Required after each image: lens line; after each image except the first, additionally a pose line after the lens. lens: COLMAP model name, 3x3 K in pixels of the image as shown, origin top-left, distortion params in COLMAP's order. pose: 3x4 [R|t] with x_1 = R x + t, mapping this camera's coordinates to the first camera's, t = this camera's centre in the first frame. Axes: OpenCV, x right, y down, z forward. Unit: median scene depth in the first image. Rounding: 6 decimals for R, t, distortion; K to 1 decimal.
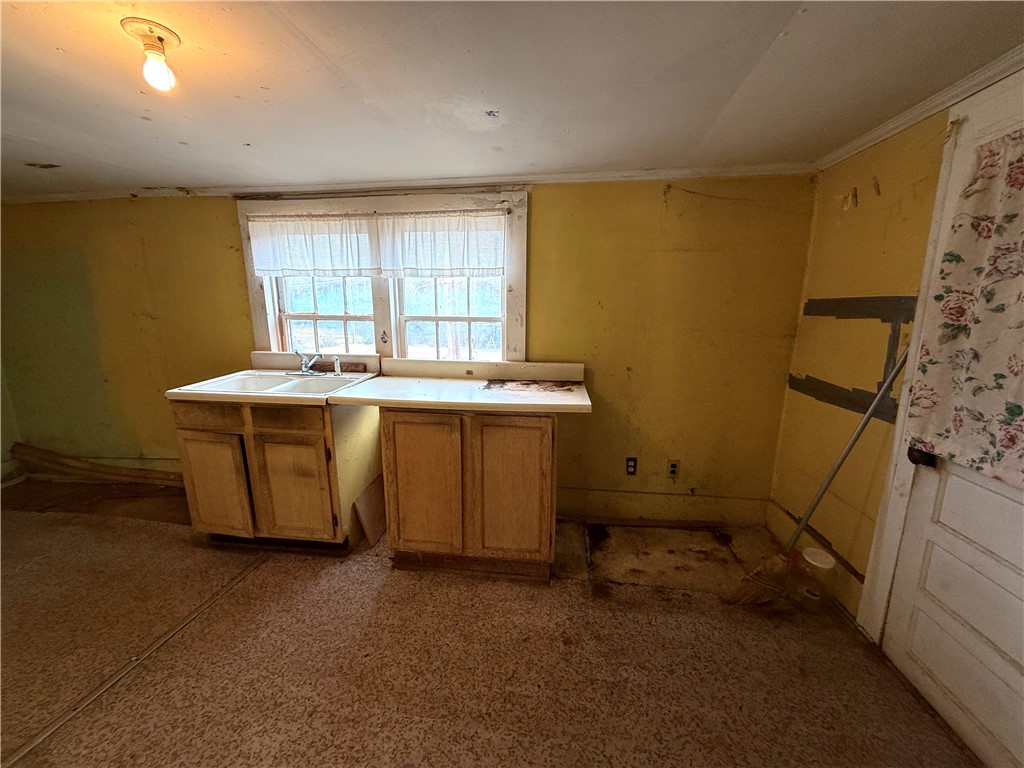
lens RADIAL K [[406.4, 0, 509.1], [0, 406.4, 387.2], [0, 0, 1]] dist [-0.000857, 0.000262]
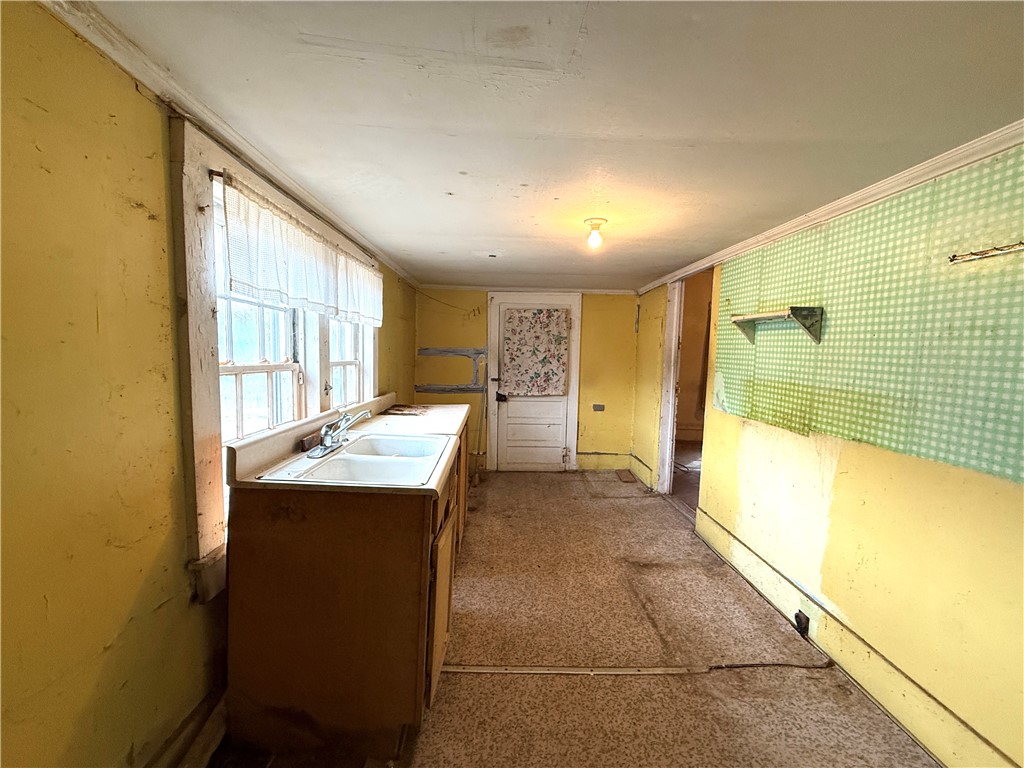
lens RADIAL K [[406.4, 0, 509.1], [0, 406.4, 387.2], [0, 0, 1]] dist [-0.000857, 0.000262]
pose [[-0.152642, -0.089939, 0.984181, -2.022703], [0.175139, 0.977626, 0.116503, -0.269892], [-0.972639, 0.190152, -0.133475, 1.297538]]
